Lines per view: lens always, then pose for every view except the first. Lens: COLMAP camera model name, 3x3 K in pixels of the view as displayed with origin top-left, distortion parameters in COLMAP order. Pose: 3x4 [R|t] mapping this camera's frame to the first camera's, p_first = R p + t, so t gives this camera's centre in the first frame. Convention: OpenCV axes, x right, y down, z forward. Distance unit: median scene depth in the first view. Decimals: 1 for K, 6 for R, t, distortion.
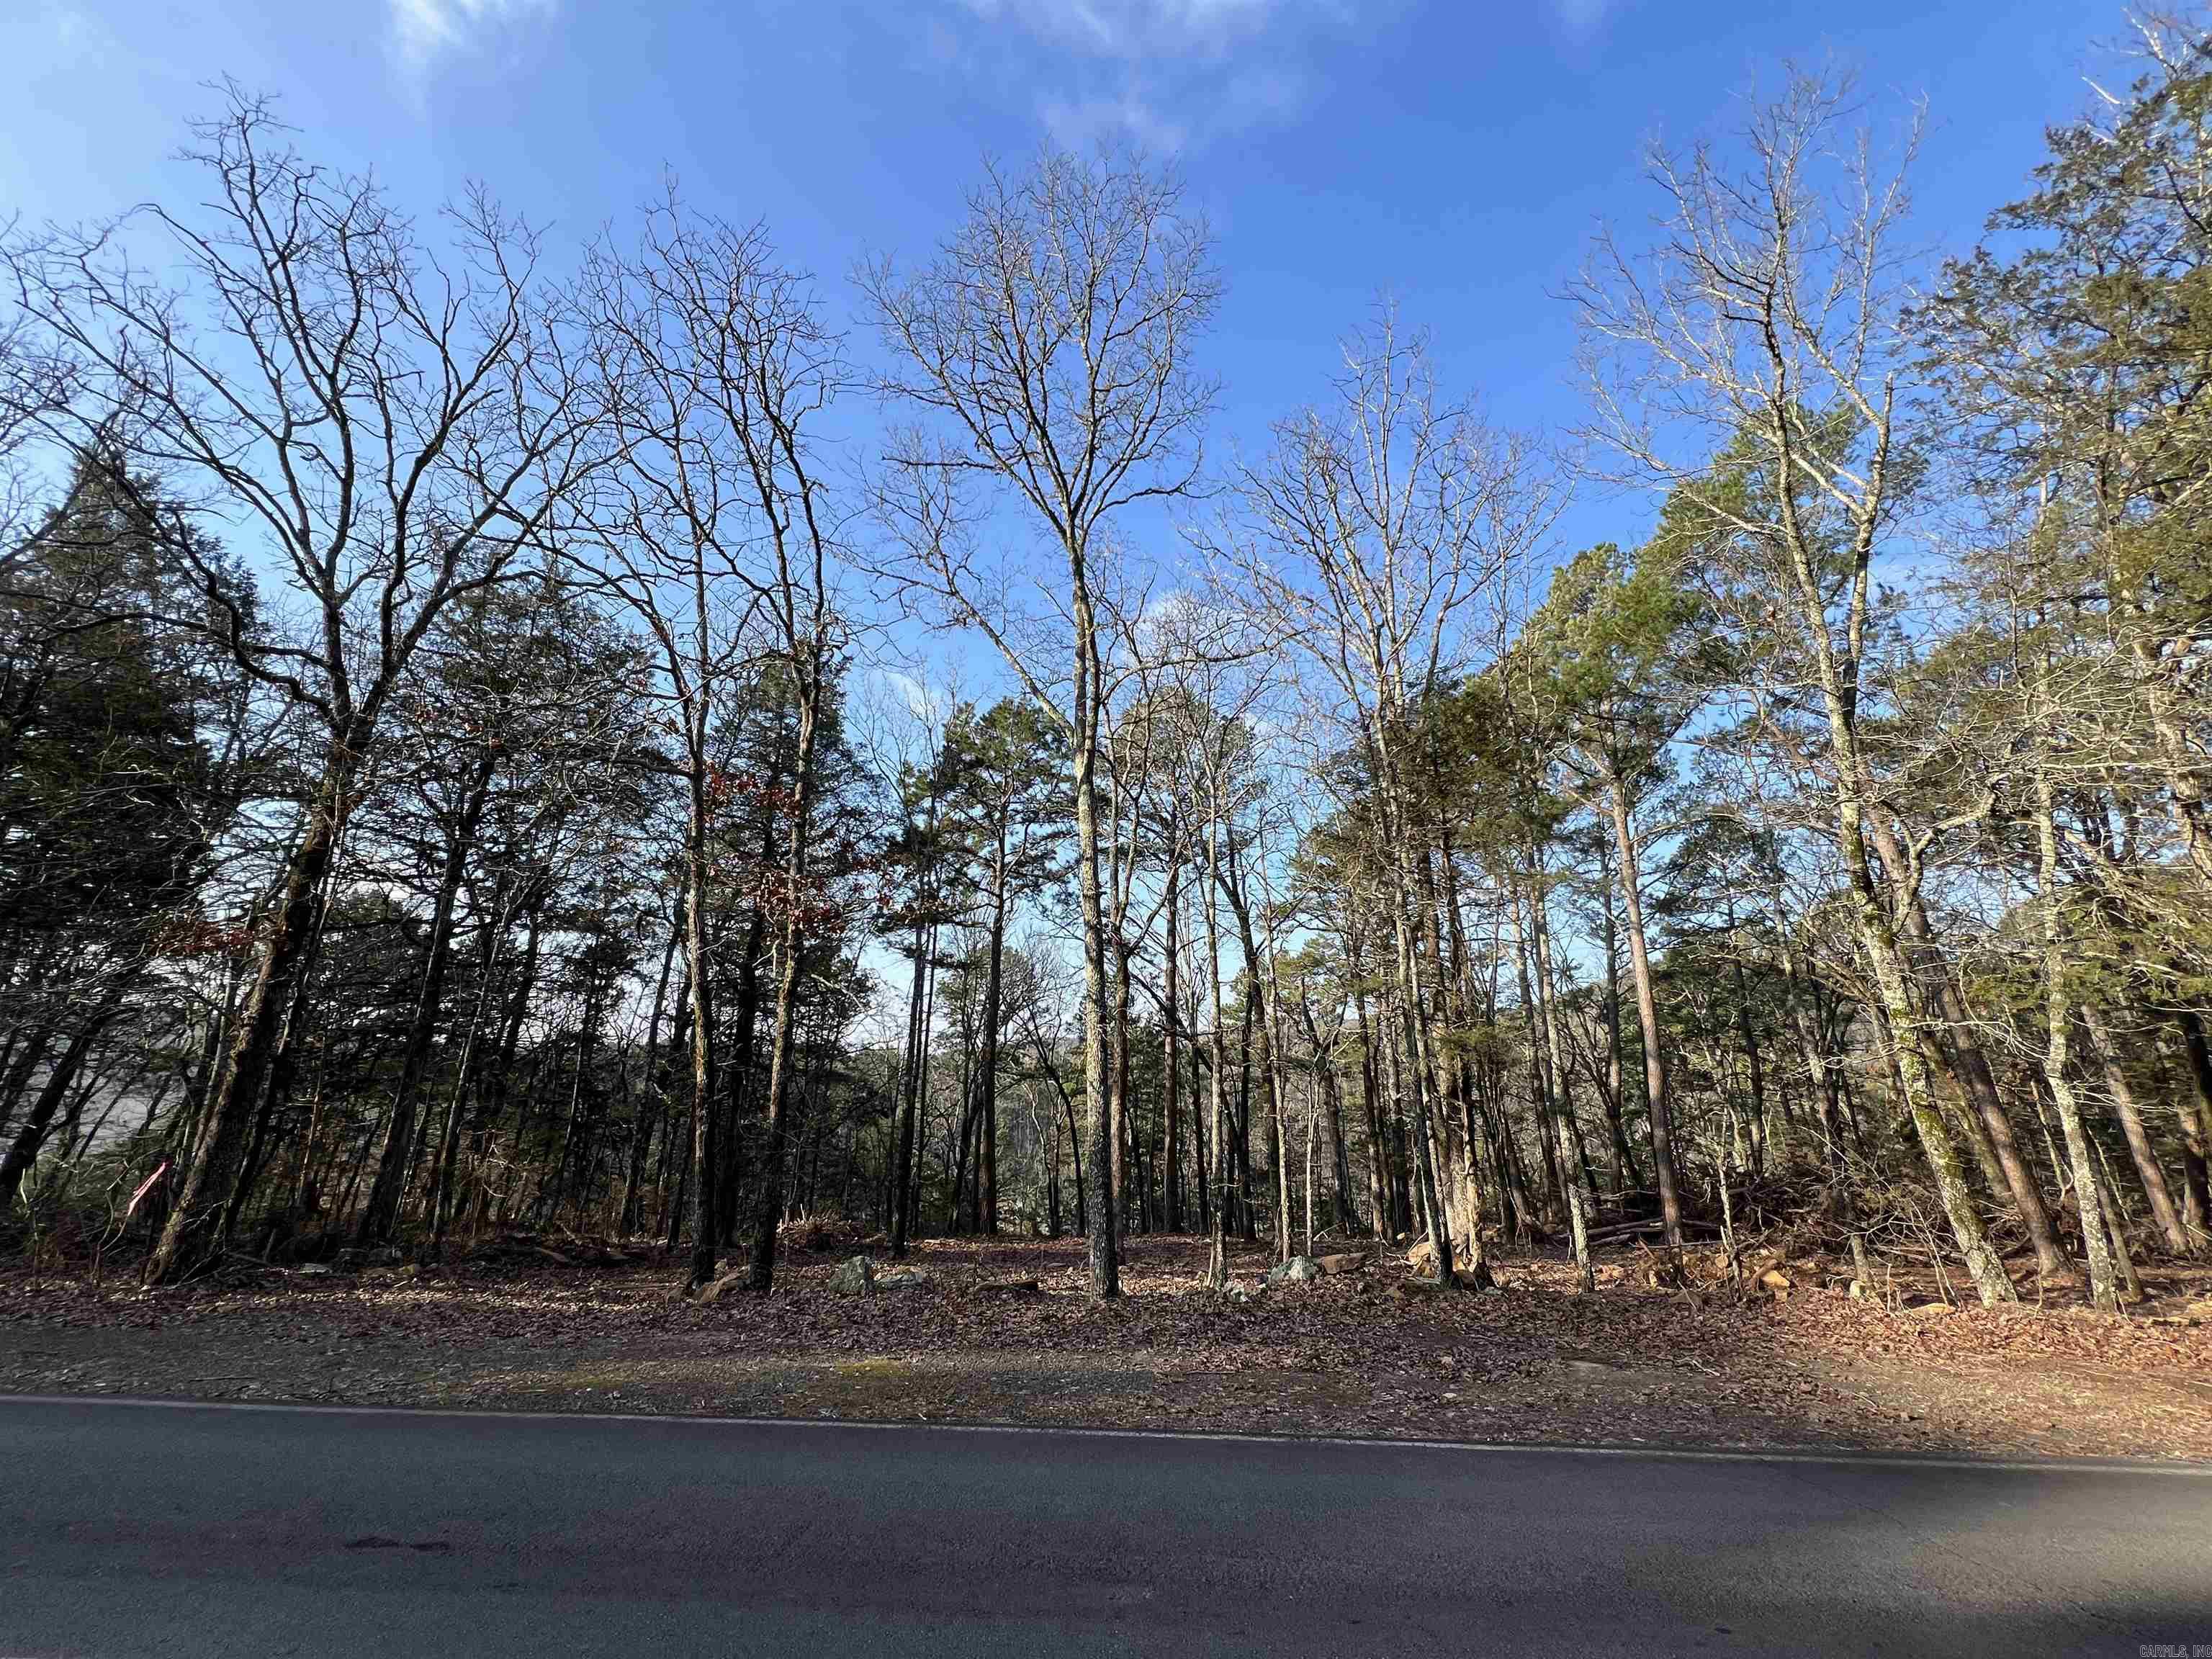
lens RADIAL K [[878.3, 0, 1106.0], [0, 878.3, 829.5], [0, 0, 1]] dist [-0.001684, -0.000139]
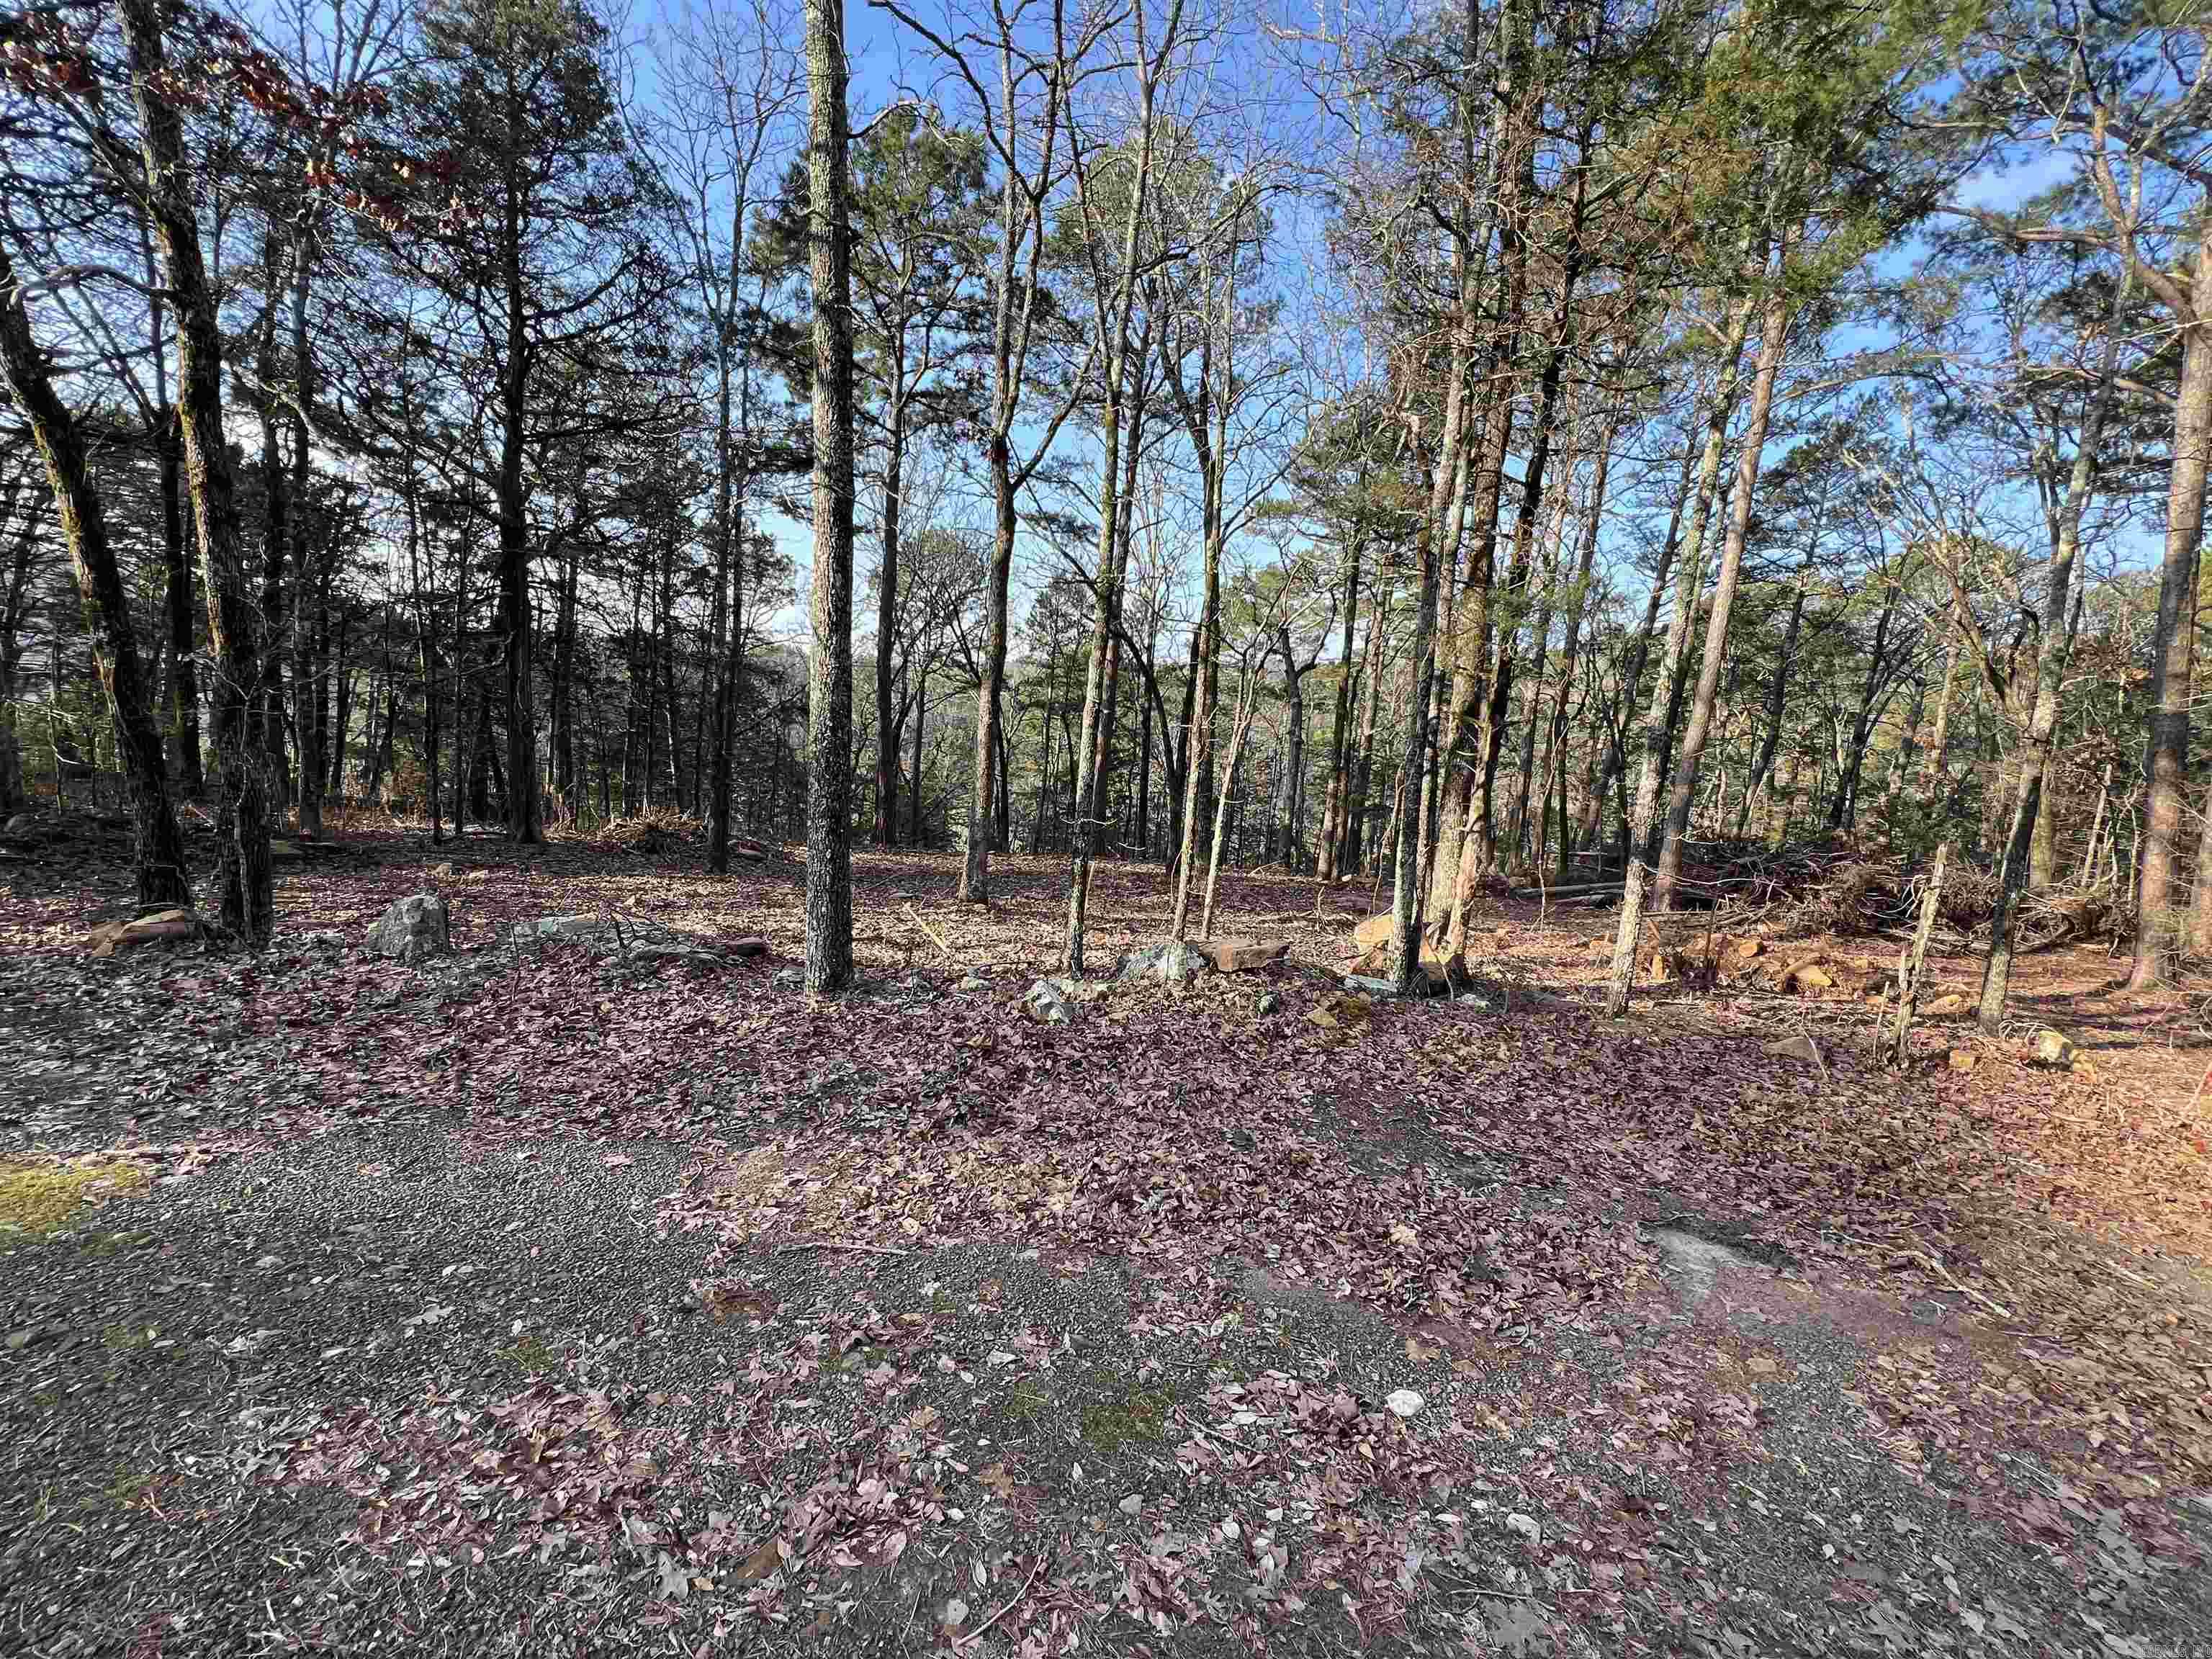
lens RADIAL K [[878.3, 0, 1106.0], [0, 878.3, 829.5], [0, 0, 1]] dist [-0.001684, -0.000139]
pose [[0.997381, 0.066622, 0.028151, 0.120365], [-0.072314, 0.911366, 0.405195, 0.140628], [0.001339, -0.406170, 0.913797, 0.385665]]
